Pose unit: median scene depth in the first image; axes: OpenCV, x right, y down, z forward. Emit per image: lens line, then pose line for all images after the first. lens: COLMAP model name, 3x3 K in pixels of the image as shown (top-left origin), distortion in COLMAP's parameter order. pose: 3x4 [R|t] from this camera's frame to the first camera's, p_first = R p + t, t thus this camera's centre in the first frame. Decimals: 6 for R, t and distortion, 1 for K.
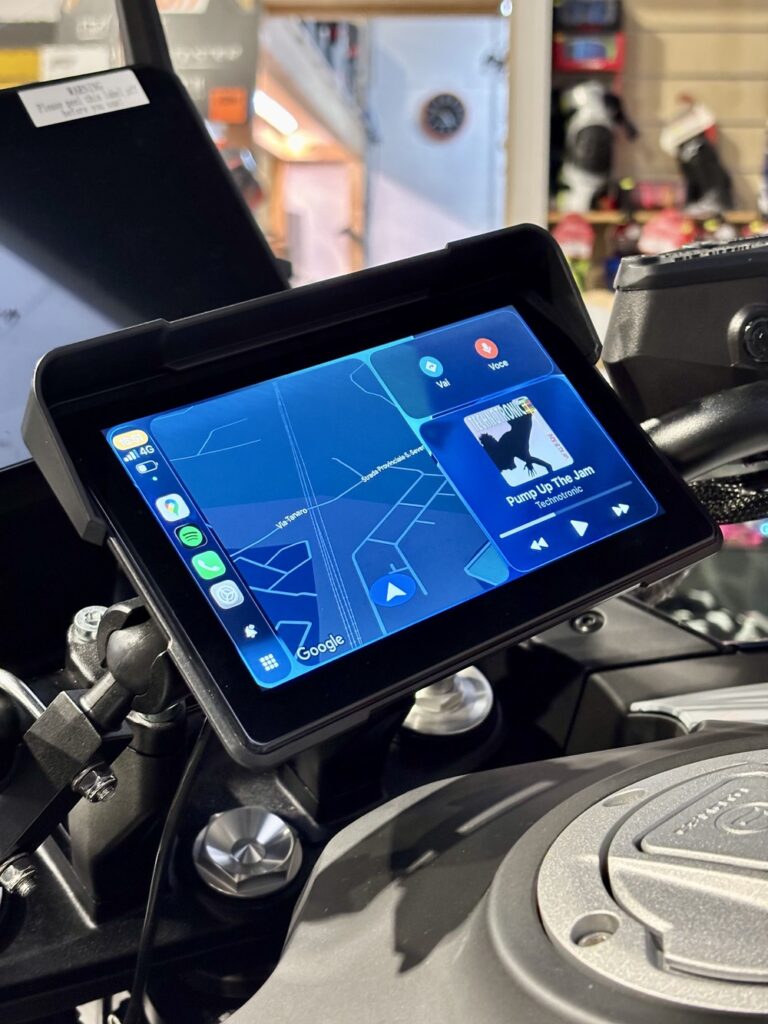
lens RADIAL K [[1561.1, 0, 378.9], [0, 1561.1, 517.1], [0, 0, 1]] dist [0.213253, -0.881681]
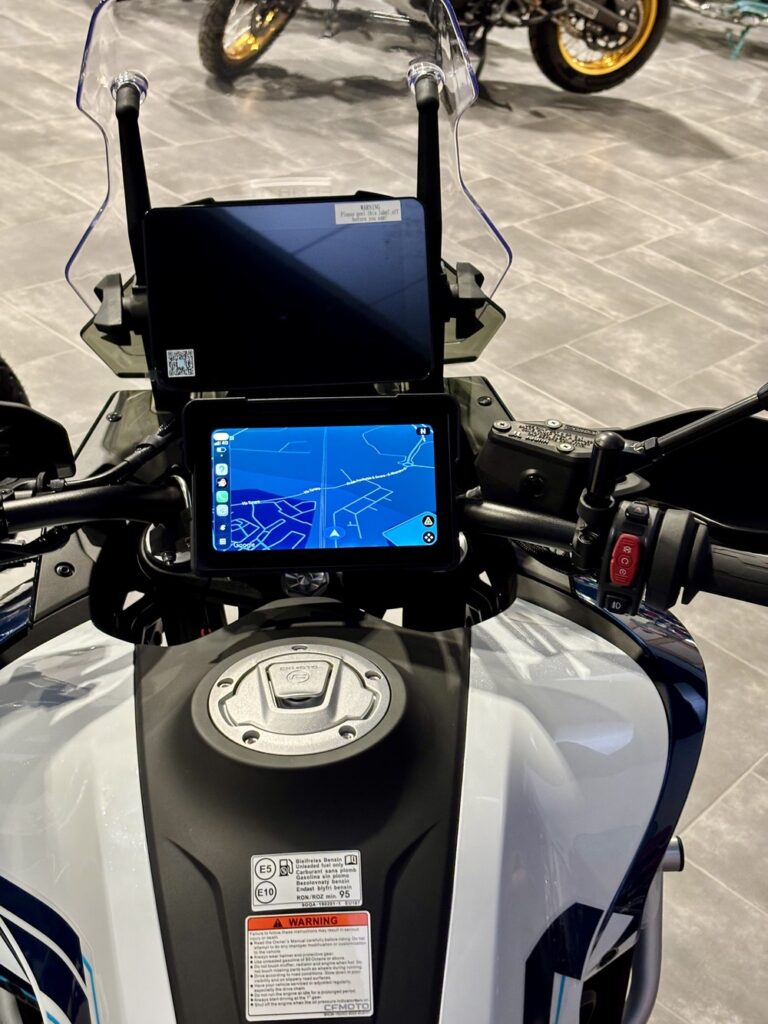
lens RADIAL K [[1589.0, 0, 395.7], [0, 1589.0, 501.9], [0, 0, 1]] dist [0.237132, -0.975579]
pose [[0.793563, 0.442999, -0.417145, 1.126433], [-0.287049, 0.877012, 0.385296, -0.975826], [0.536527, -0.186016, 0.823126, -0.946682]]
